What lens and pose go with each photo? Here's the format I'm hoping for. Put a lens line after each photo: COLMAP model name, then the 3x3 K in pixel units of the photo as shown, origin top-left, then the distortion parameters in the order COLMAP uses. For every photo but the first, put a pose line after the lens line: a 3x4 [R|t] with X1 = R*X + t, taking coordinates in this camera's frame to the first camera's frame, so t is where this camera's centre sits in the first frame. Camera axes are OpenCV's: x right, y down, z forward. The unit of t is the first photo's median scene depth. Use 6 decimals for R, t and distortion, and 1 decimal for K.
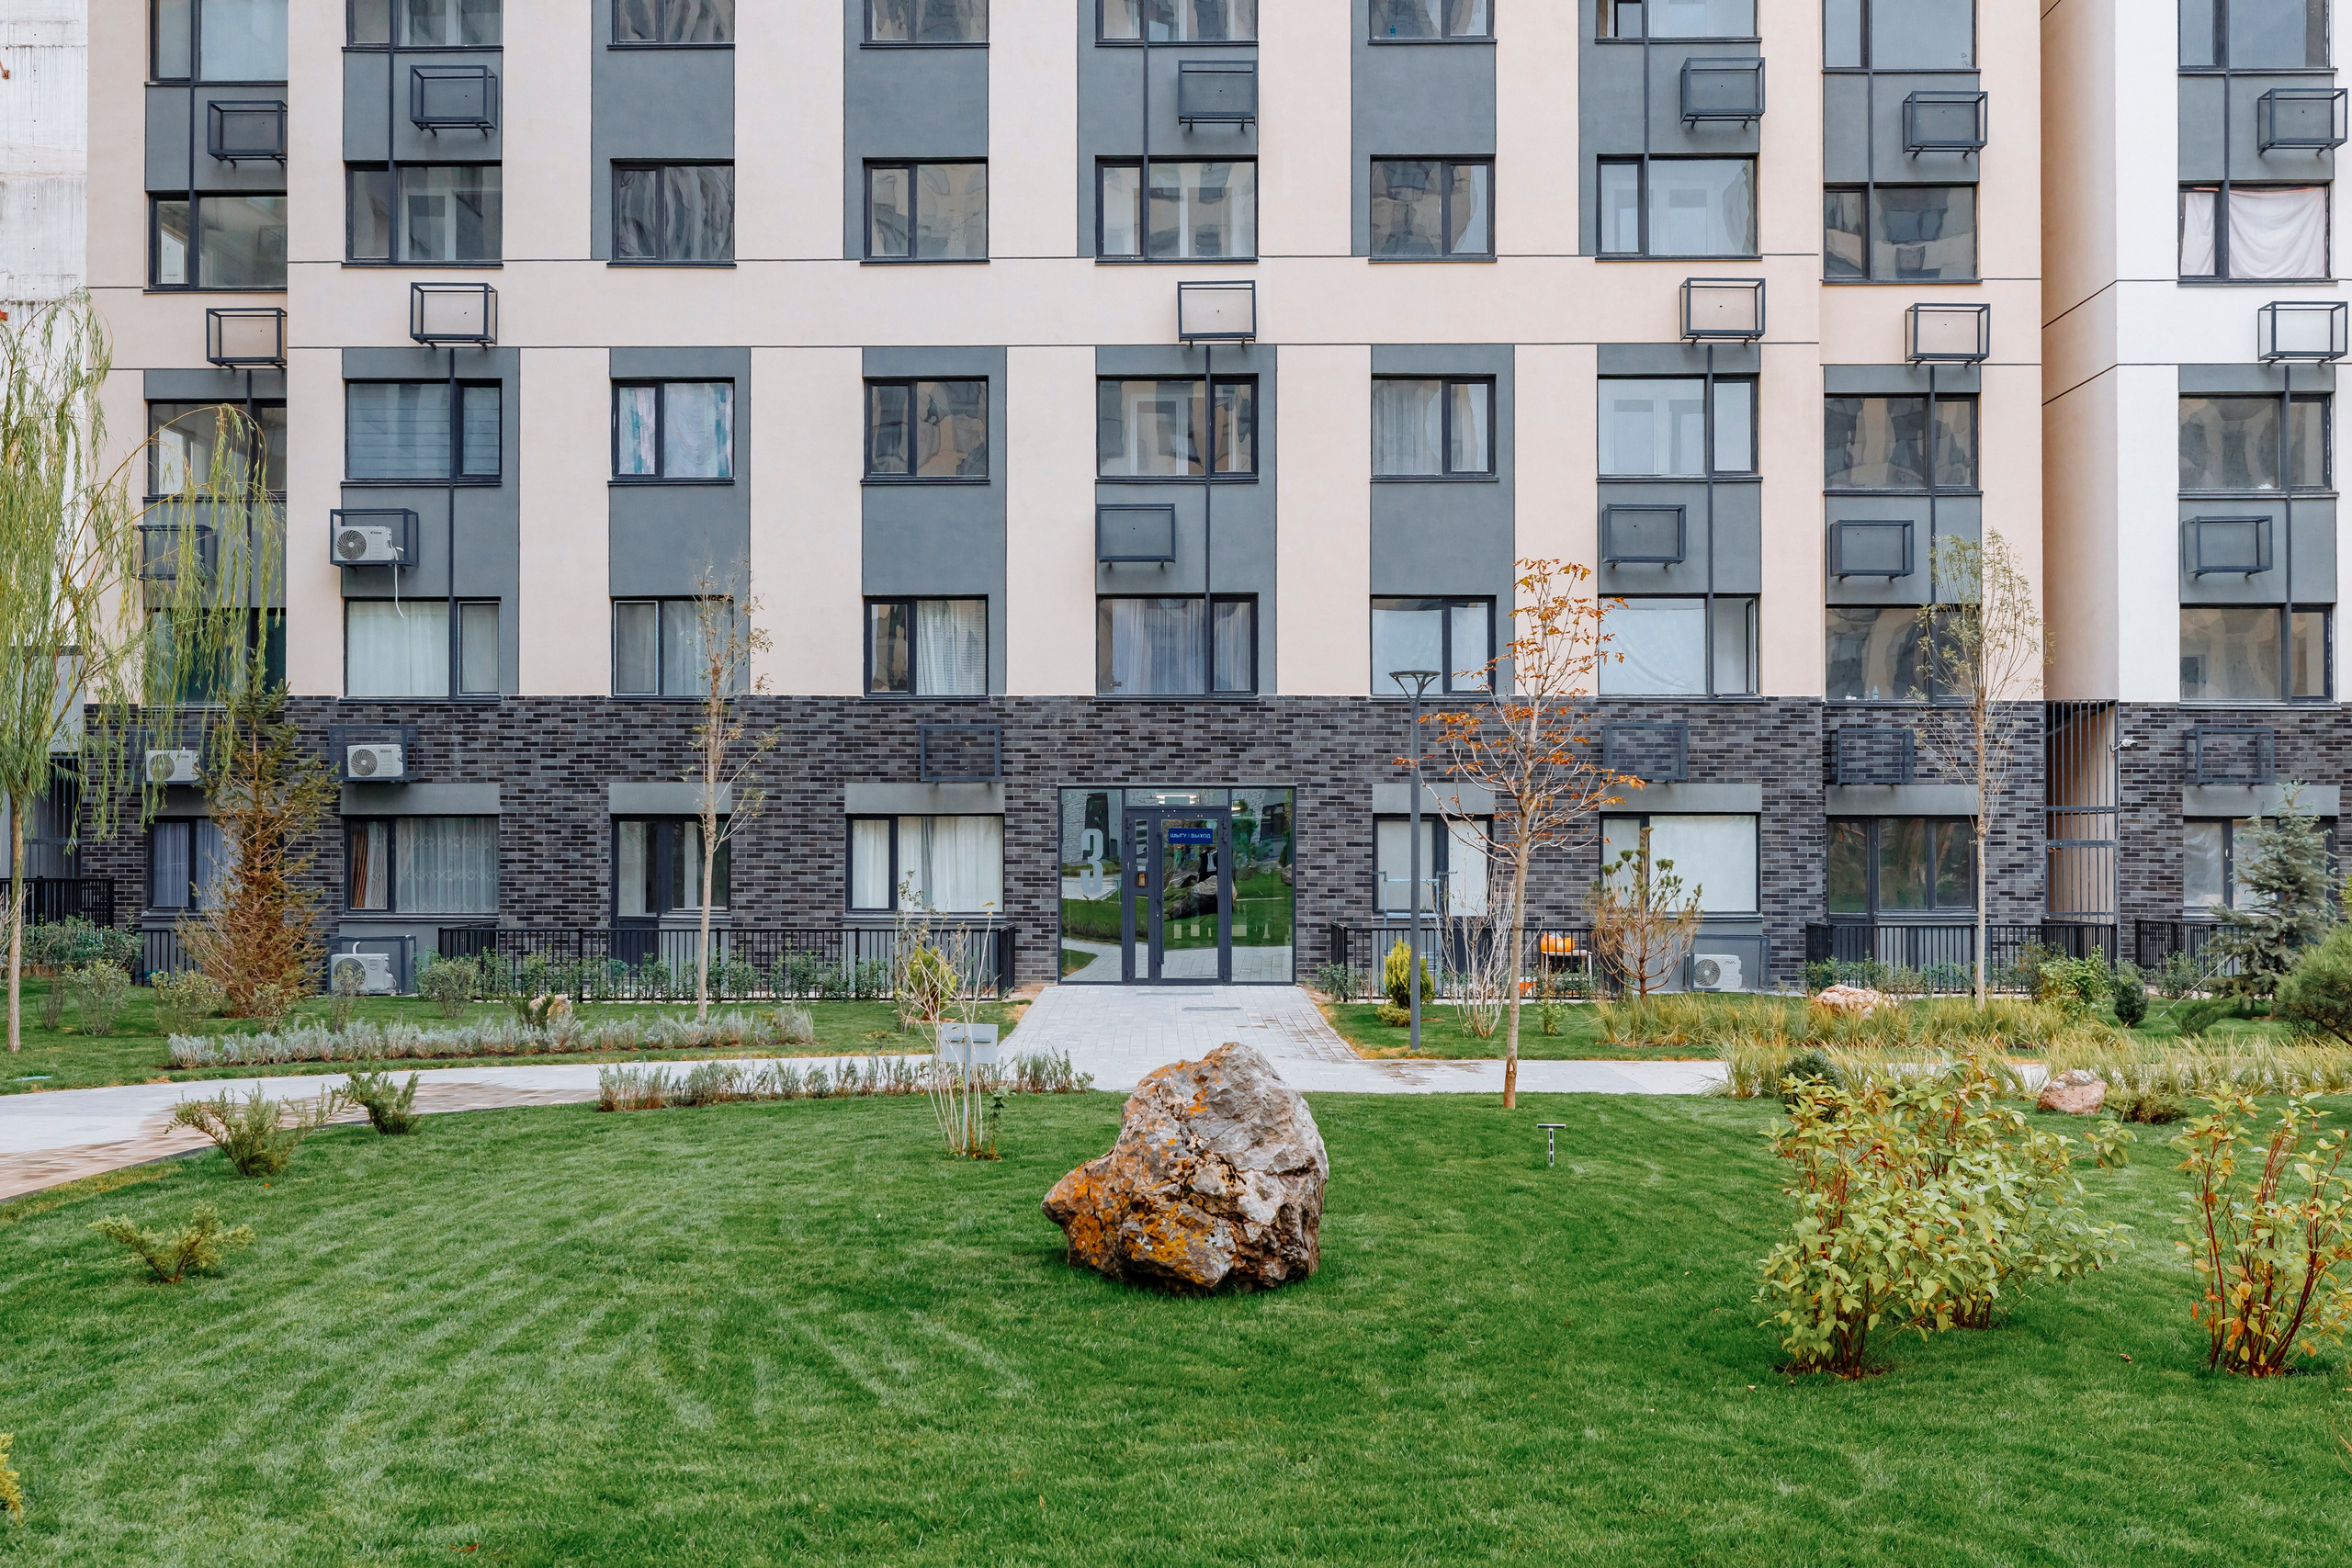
lens RADIAL K [[2270.6, 0, 1175.0], [0, 2270.6, 798.5], [0, 0, 1]] dist [0.005792, 0.003098]
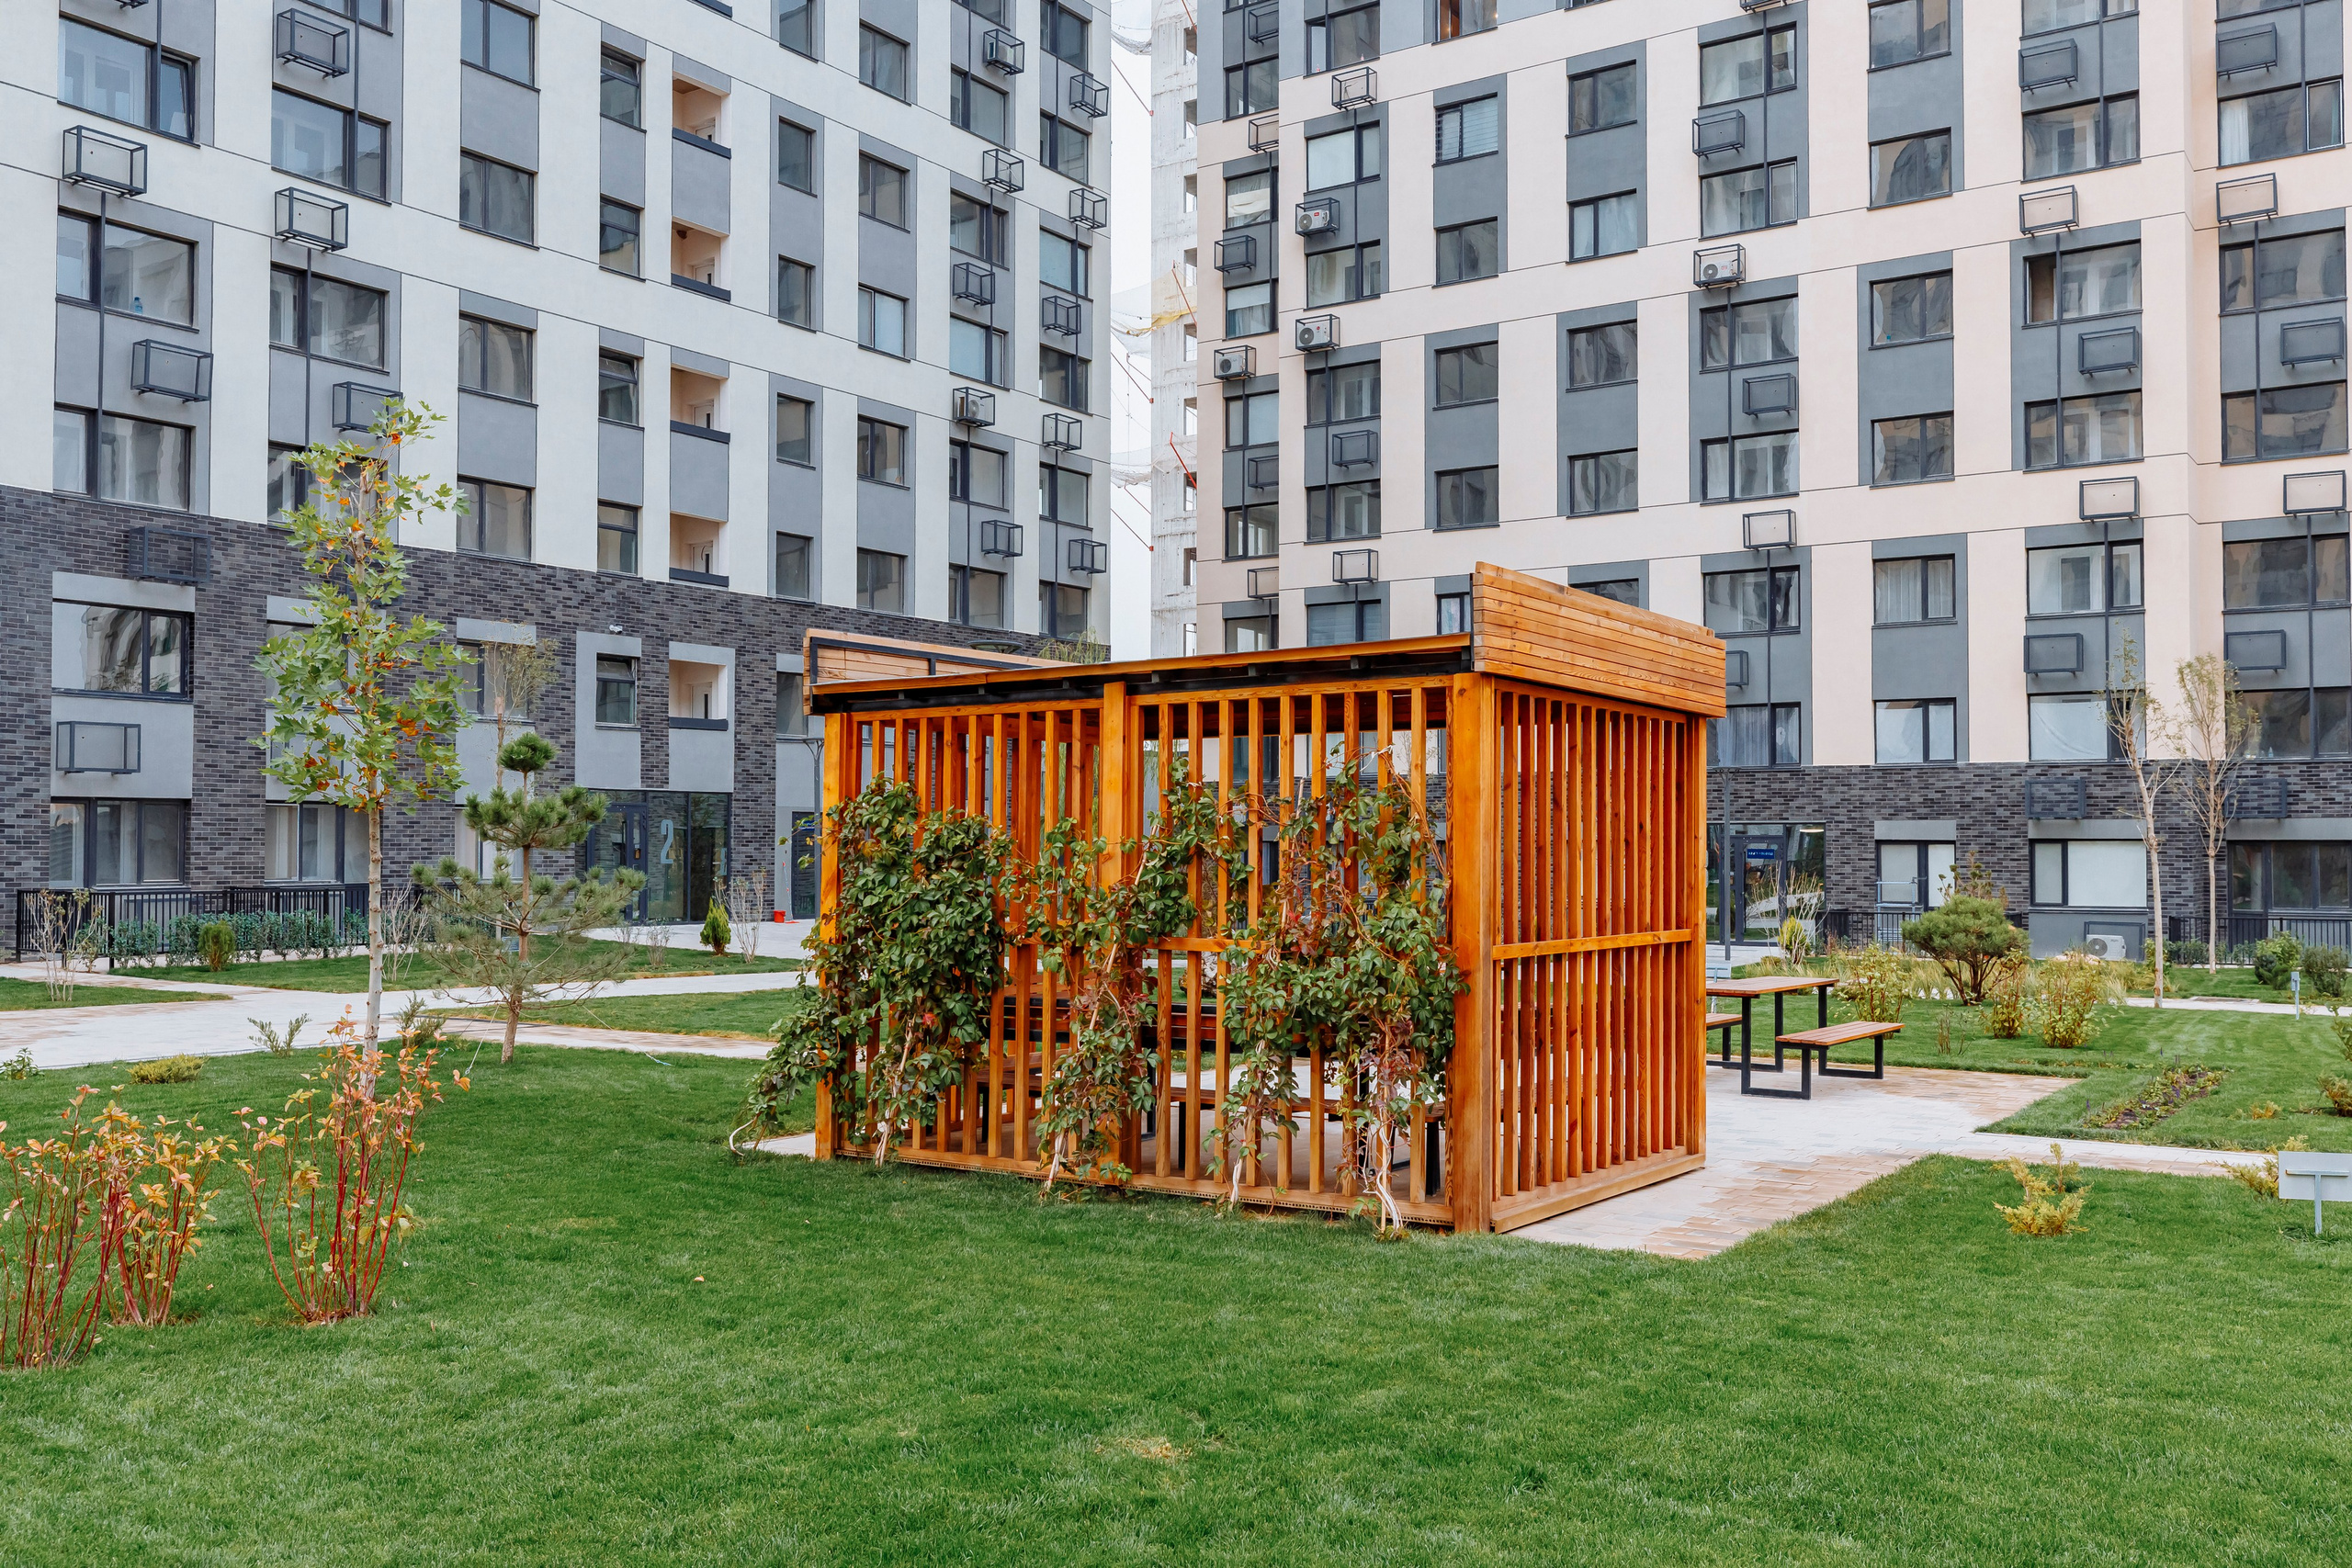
lens RADIAL K [[1974.8, 0, 1183.3], [0, 1974.8, 803.2], [0, 0, 1]] dist [-0.004415, 0.010751]
pose [[0.835069, -0.010792, -0.550039, 0.436002], [0.007602, 0.999938, -0.008078, -0.011200], [0.550092, 0.002565, 0.835100, -0.398234]]
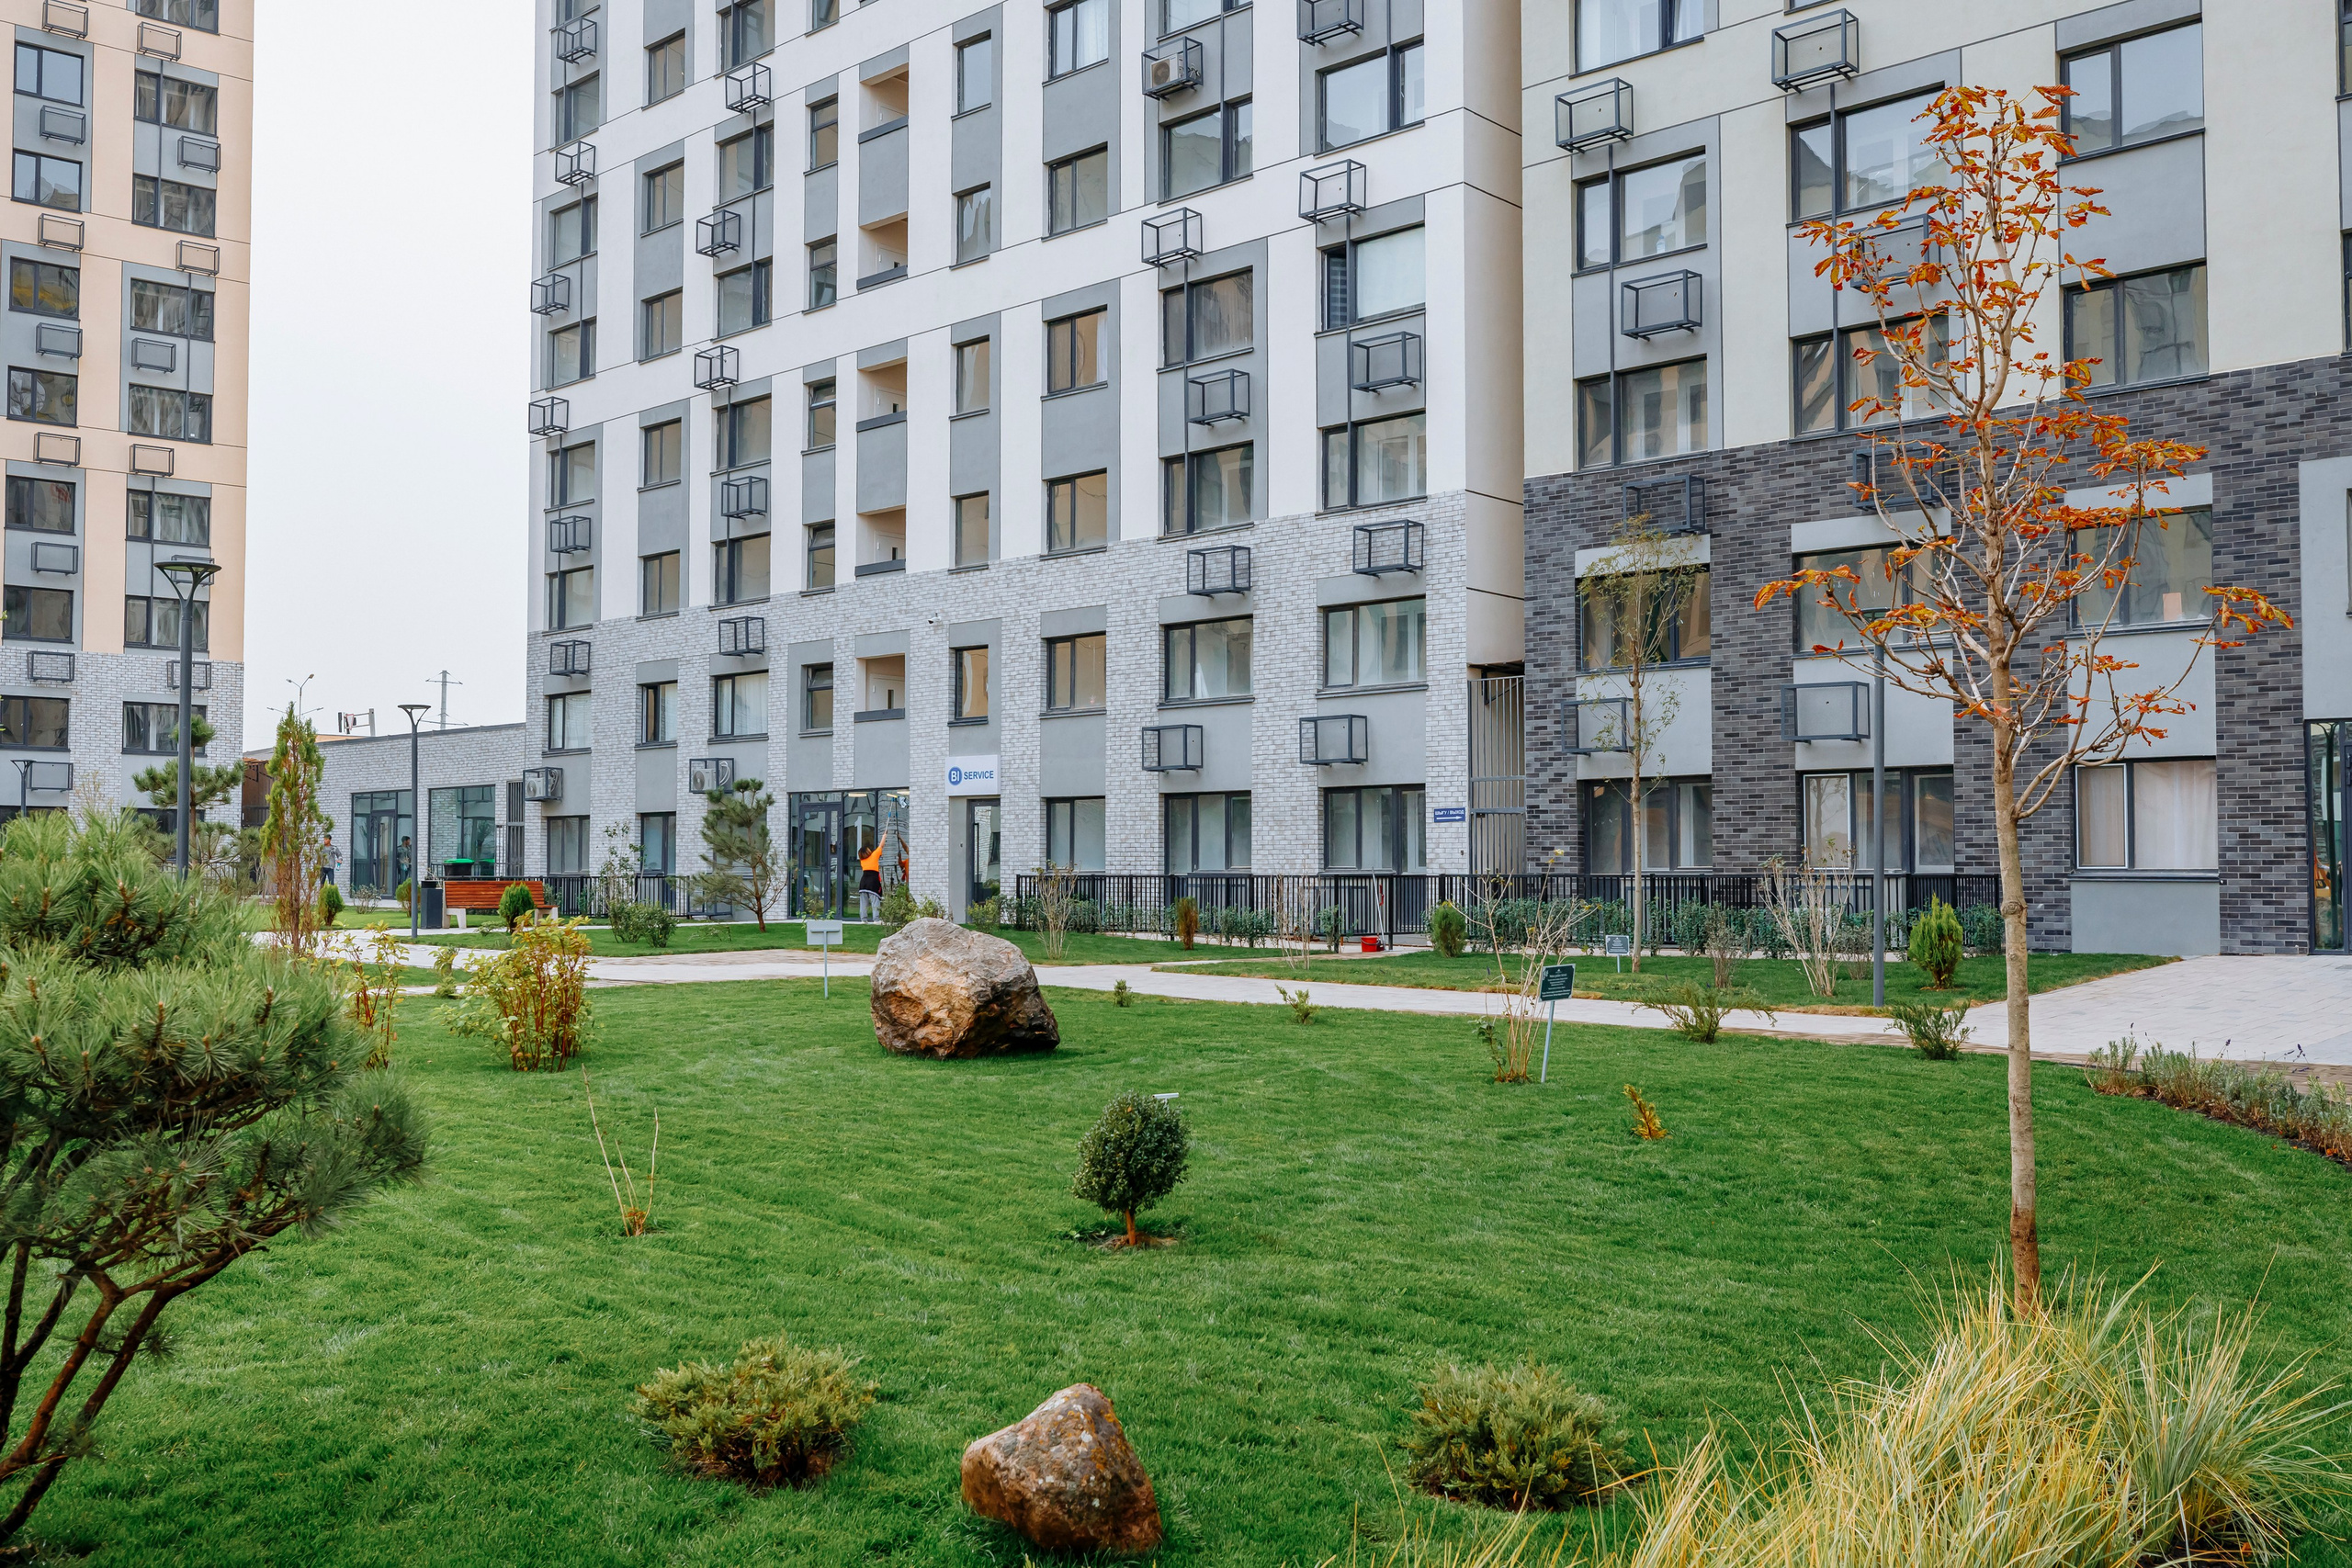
lens RADIAL K [[2061.4, 0, 1165.5], [0, 2061.4, 809.7], [0, 0, 1]] dist [-0.001240, 0.007152]
pose [[-0.670374, -0.022984, -0.741667, 0.309306], [0.013109, 0.998997, -0.042807, 0.027348], [0.741907, -0.038419, -0.669401, 0.612225]]
